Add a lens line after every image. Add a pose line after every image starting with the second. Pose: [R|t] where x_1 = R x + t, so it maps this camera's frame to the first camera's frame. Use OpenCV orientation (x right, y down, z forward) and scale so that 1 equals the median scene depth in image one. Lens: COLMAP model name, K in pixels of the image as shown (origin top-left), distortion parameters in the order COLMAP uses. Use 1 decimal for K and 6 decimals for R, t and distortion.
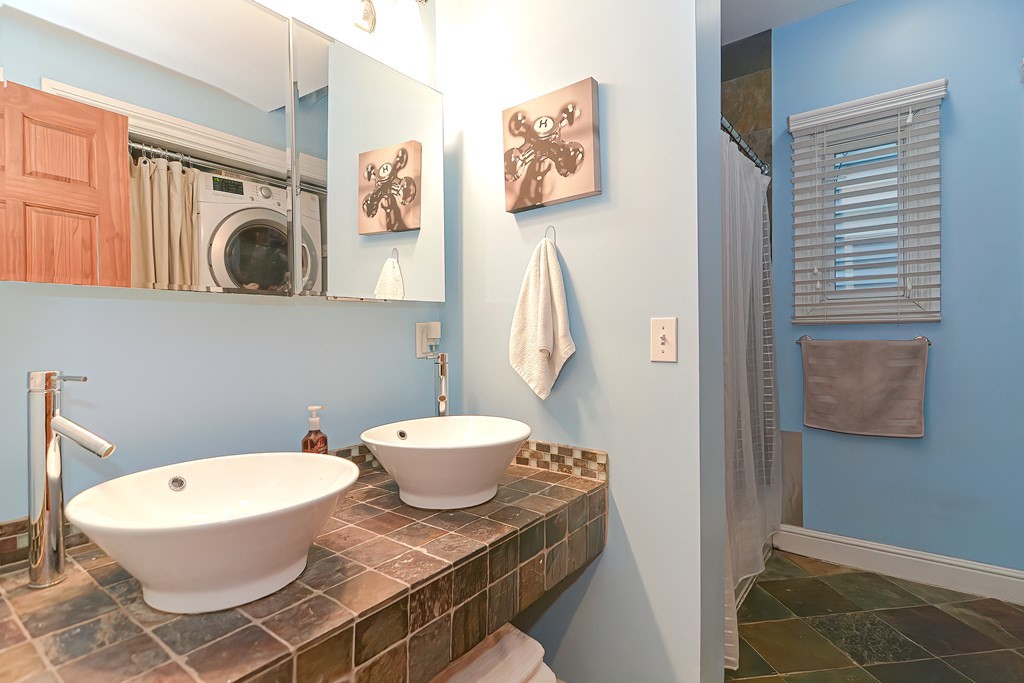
lens RADIAL K [[497.0, 0, 514.4], [0, 497.0, 341.1], [0, 0, 1]] dist [0.026038, -0.016078]
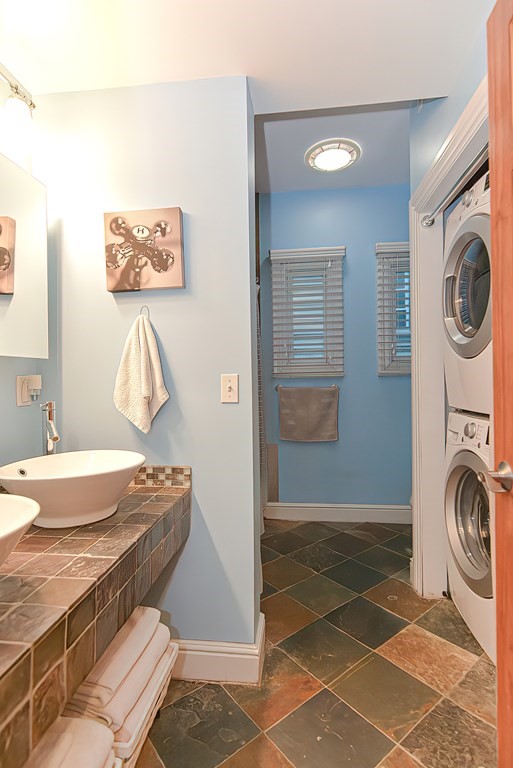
lens RADIAL K [[372.7, 0, 256.5], [0, 372.7, 384.0], [0, 0, 1]] dist [0.026038, -0.016078]
pose [[0.863194, -0.004621, 0.504852, -0.185210], [0.011322, 0.999884, -0.010205, -0.003531], [-0.504746, 0.014525, 0.863146, -0.036233]]
